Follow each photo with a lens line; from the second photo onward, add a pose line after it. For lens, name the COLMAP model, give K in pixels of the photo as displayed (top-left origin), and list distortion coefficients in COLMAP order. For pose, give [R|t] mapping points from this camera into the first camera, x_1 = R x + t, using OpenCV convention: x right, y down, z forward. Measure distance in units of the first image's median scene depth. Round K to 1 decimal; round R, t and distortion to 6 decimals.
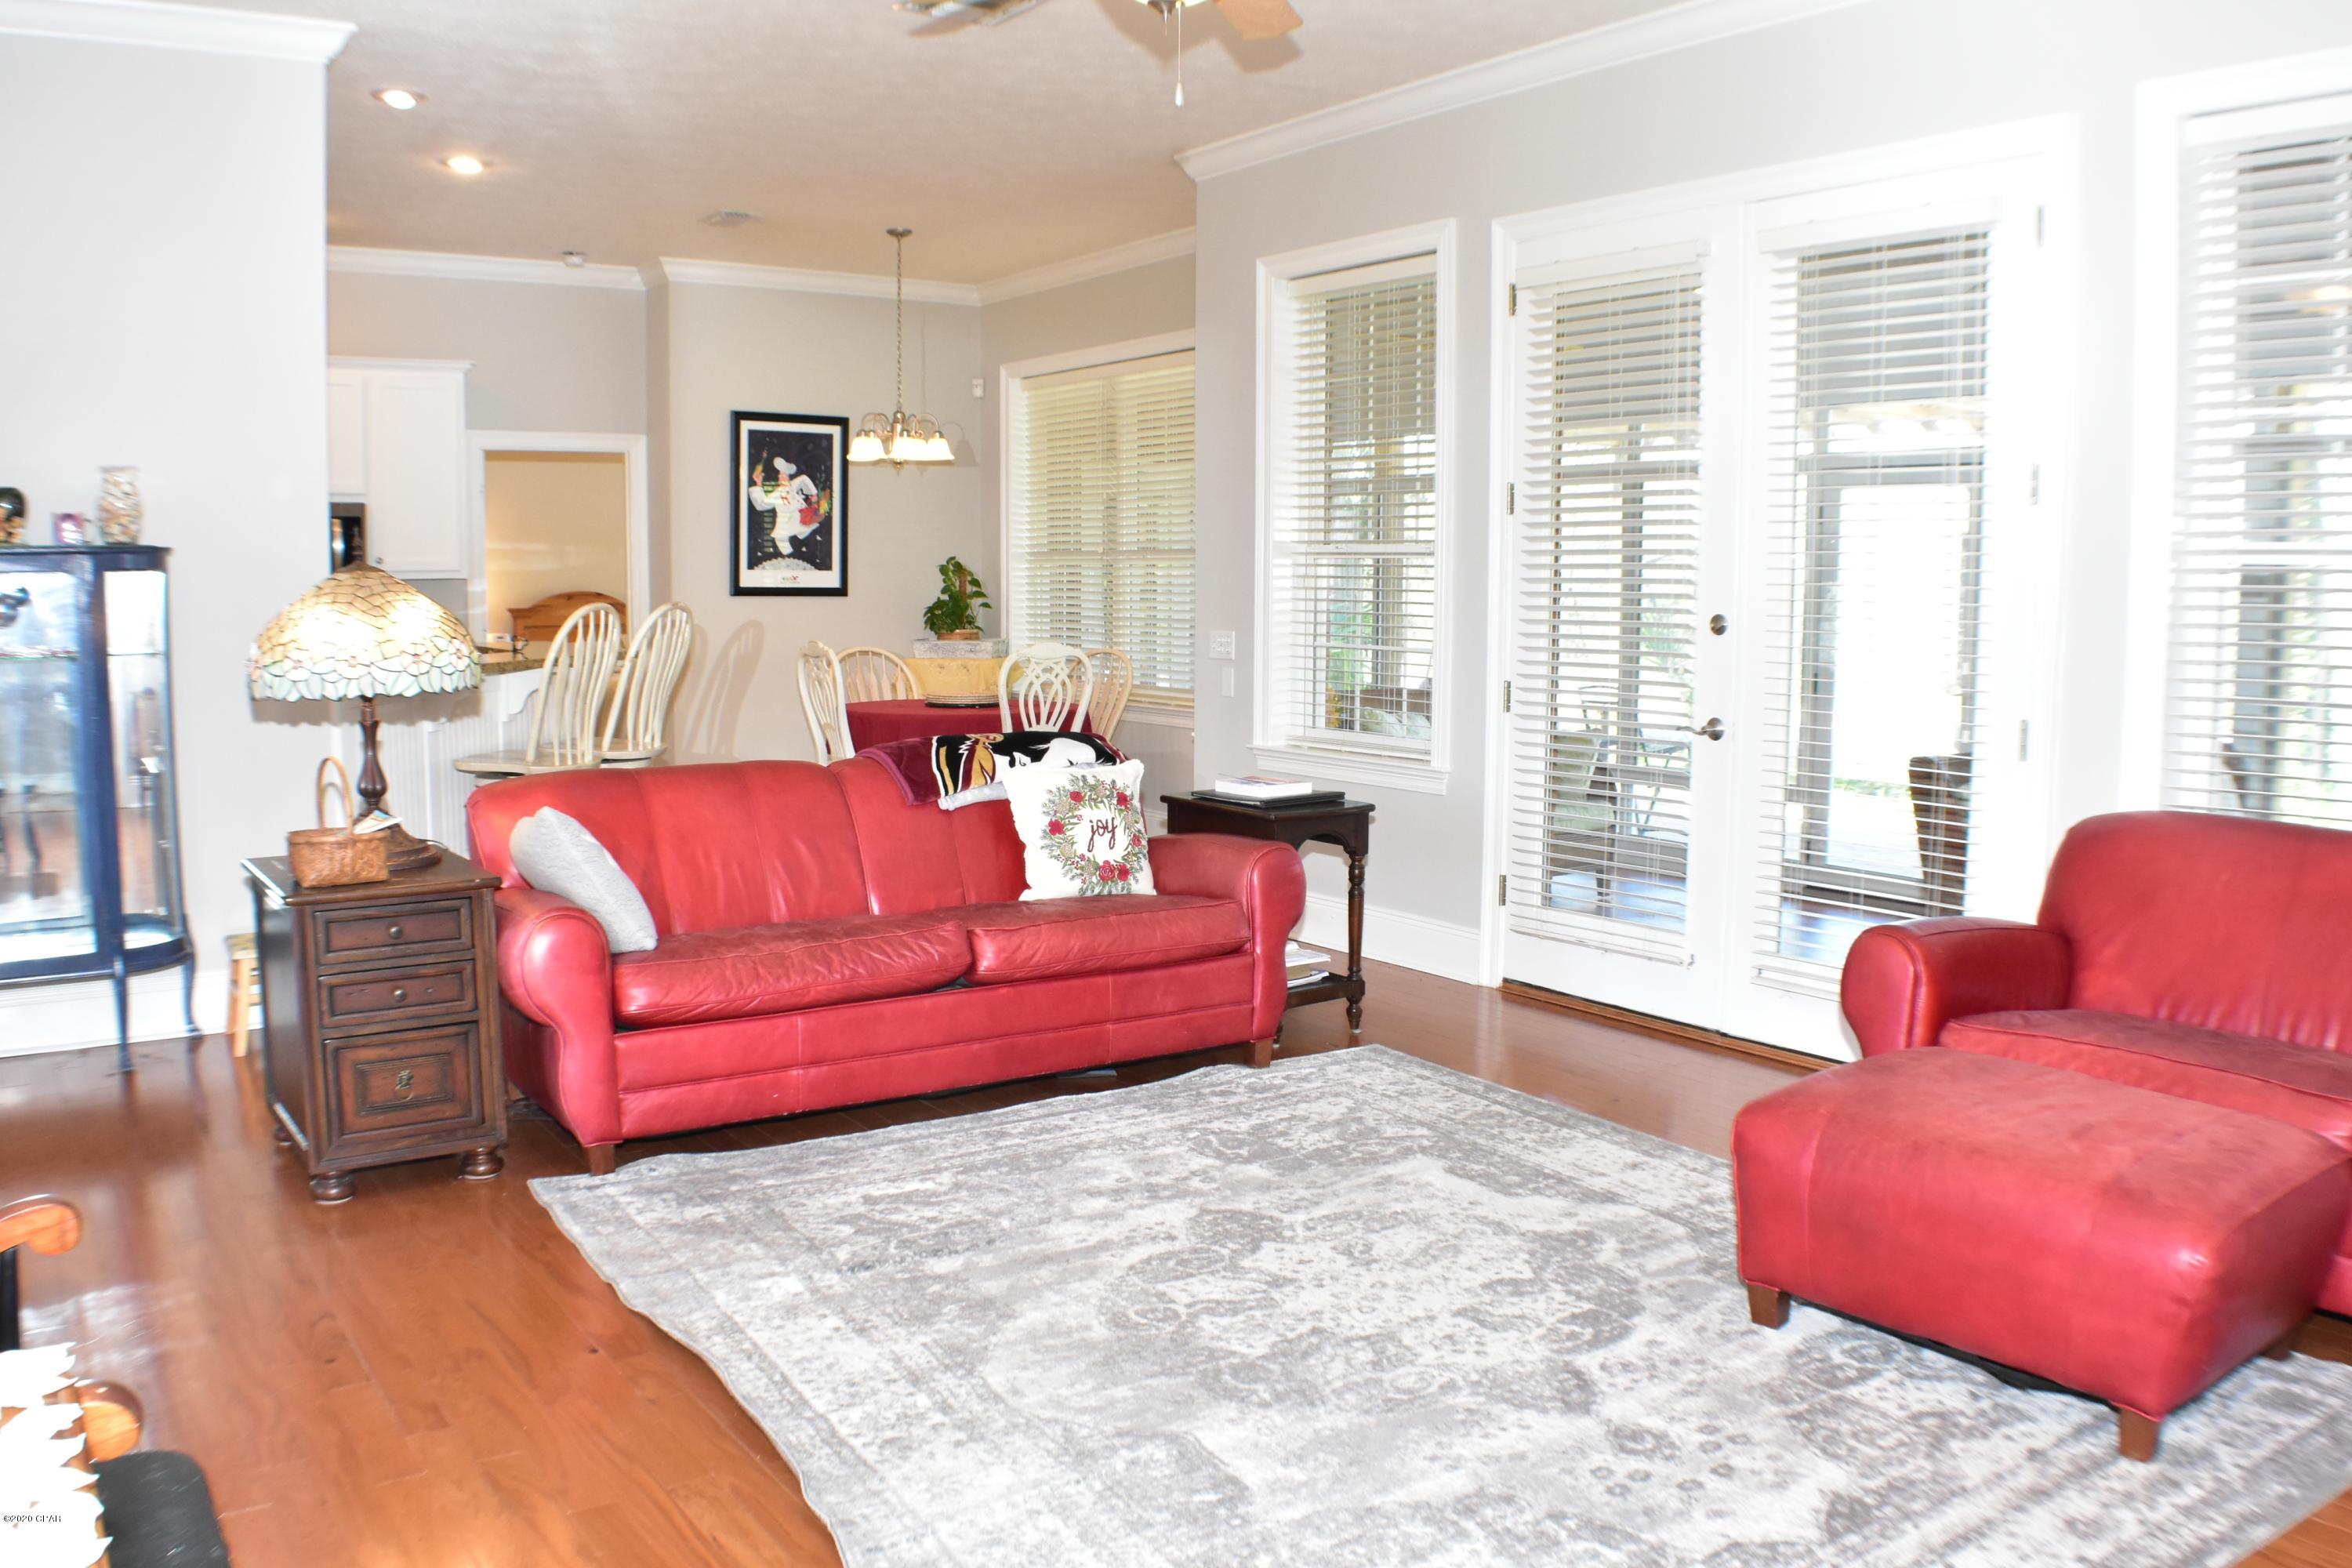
lens RADIAL K [[1833.0, 0, 1186.0], [0, 1833.0, 779.3], [0, 0, 1]] dist [-0.169472, 0.058657]
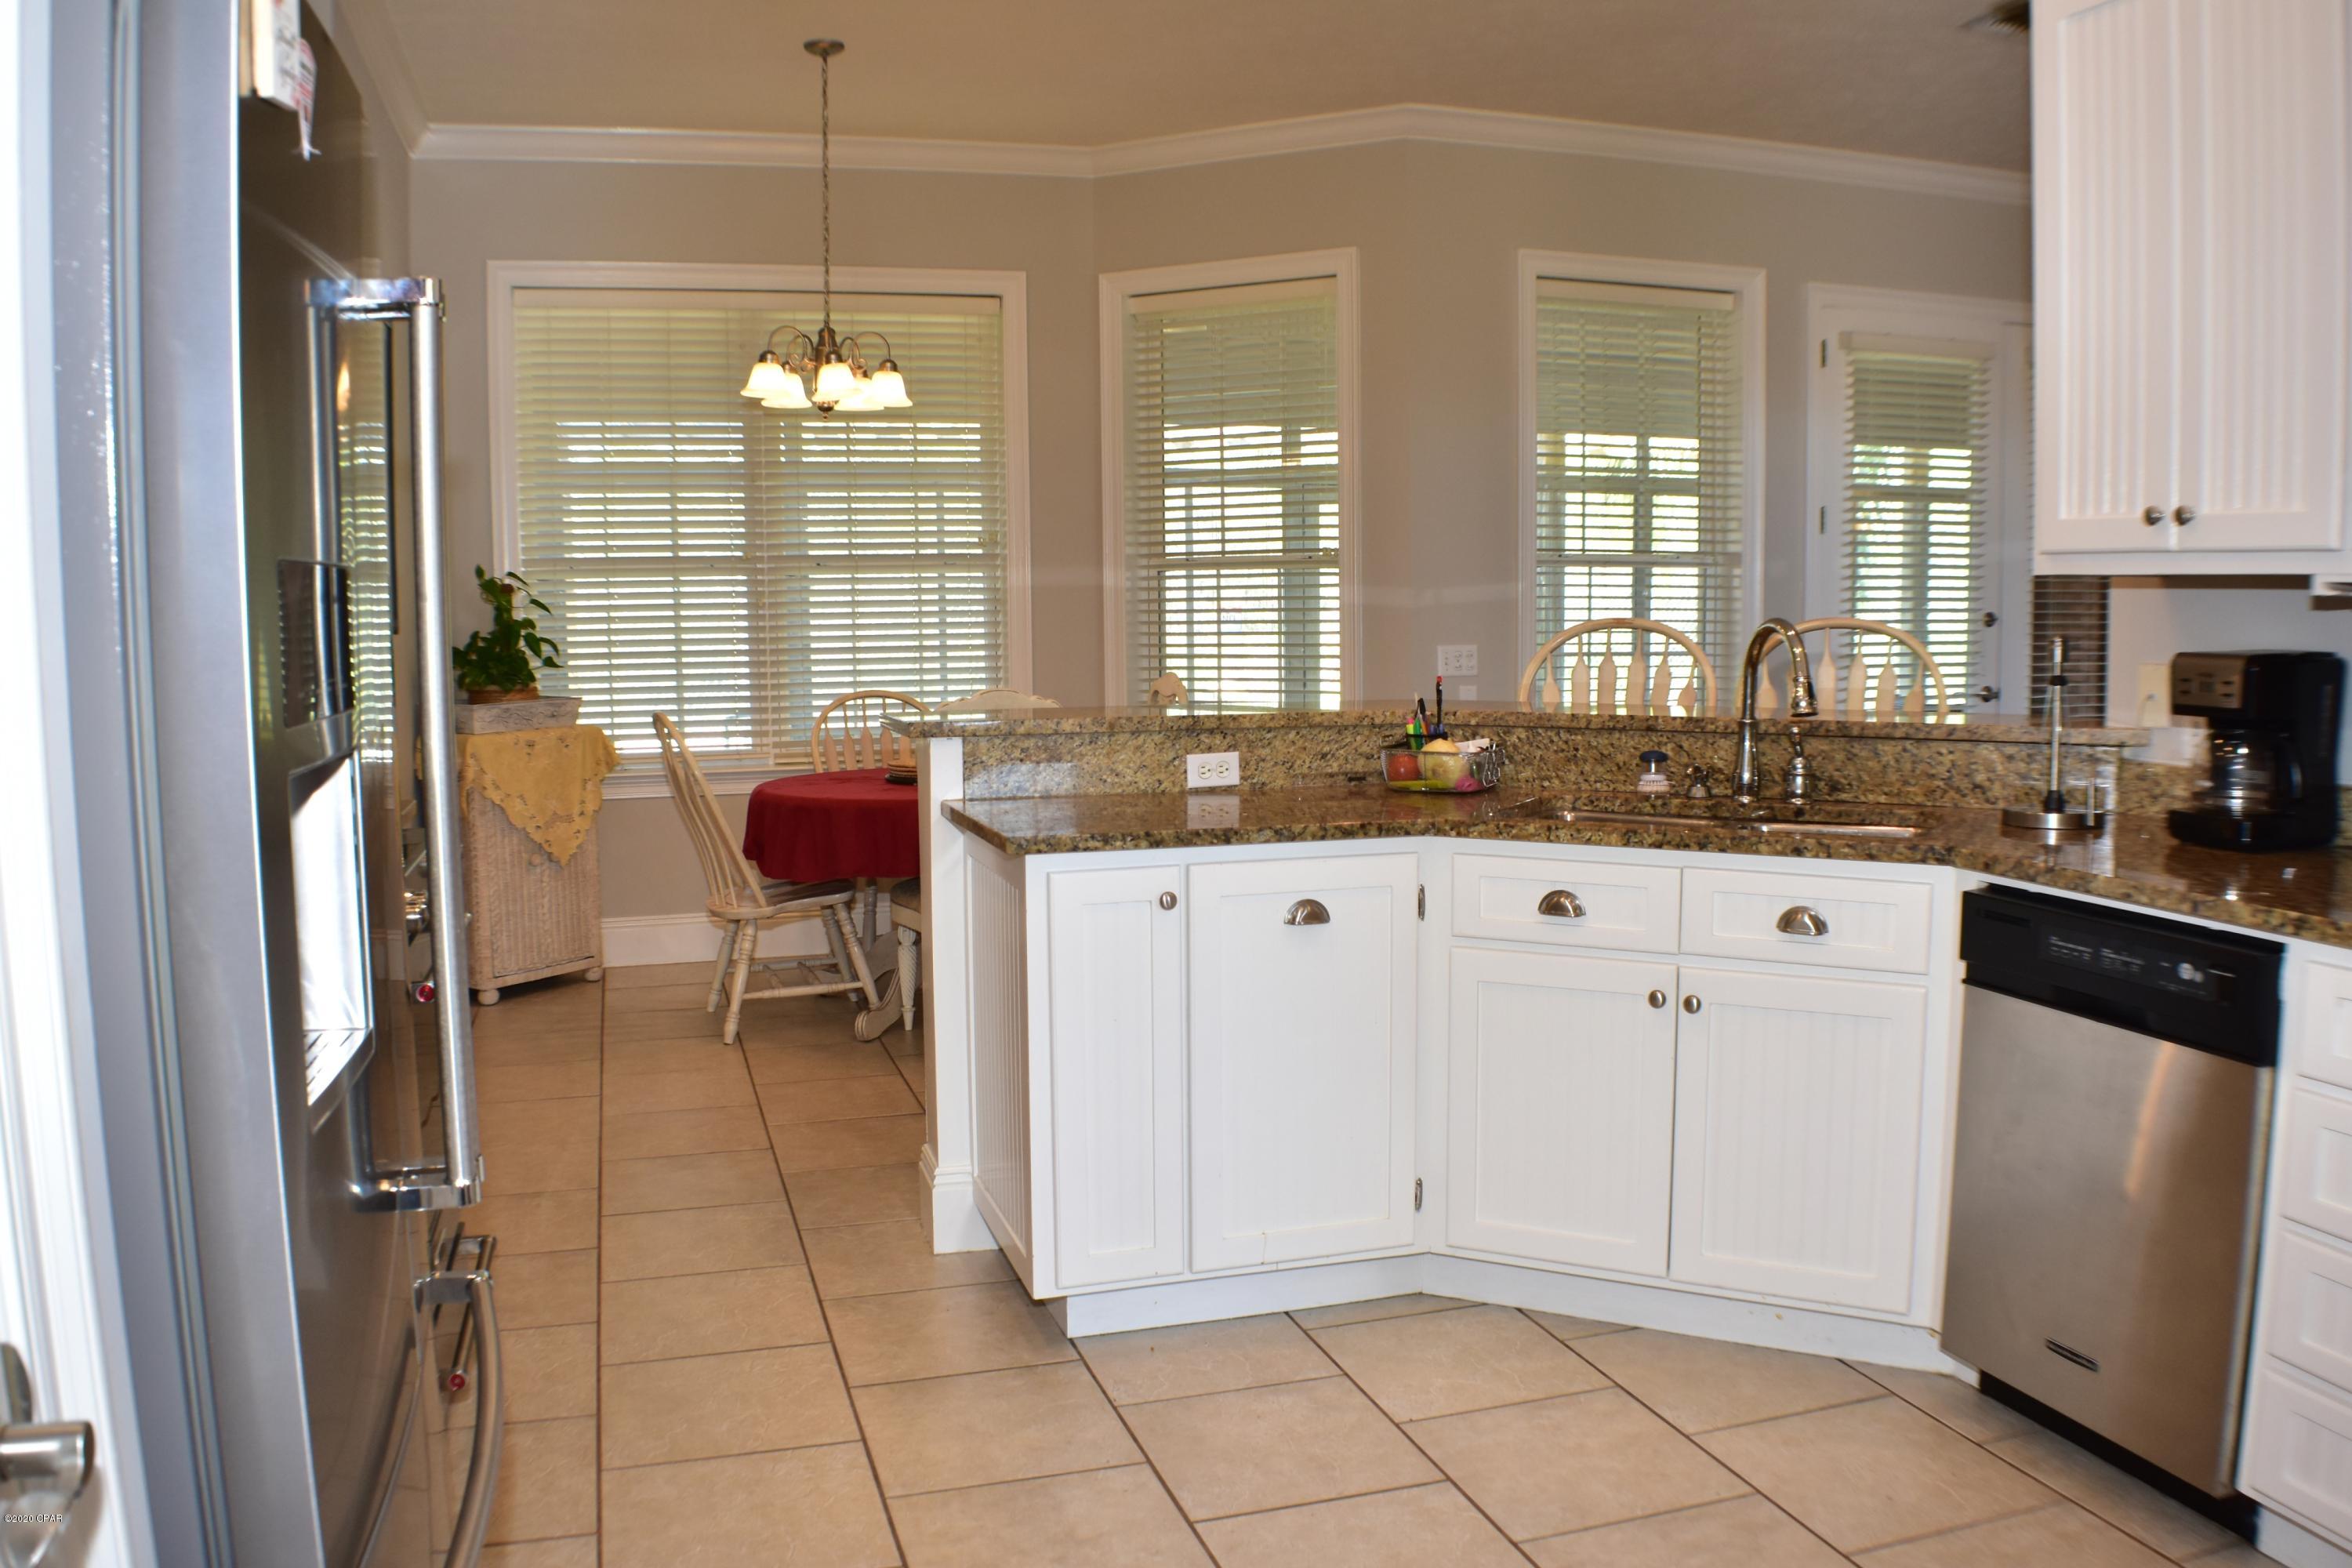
lens RADIAL K [[1833.0, 0, 1186.0], [0, 1833.0, 779.3], [0, 0, 1]] dist [-0.169472, 0.058657]
pose [[0.316192, -0.099818, 0.943430, -0.706847], [0.115856, 0.991069, 0.066029, -0.071883], [-0.941595, 0.088424, 0.324932, 0.670572]]
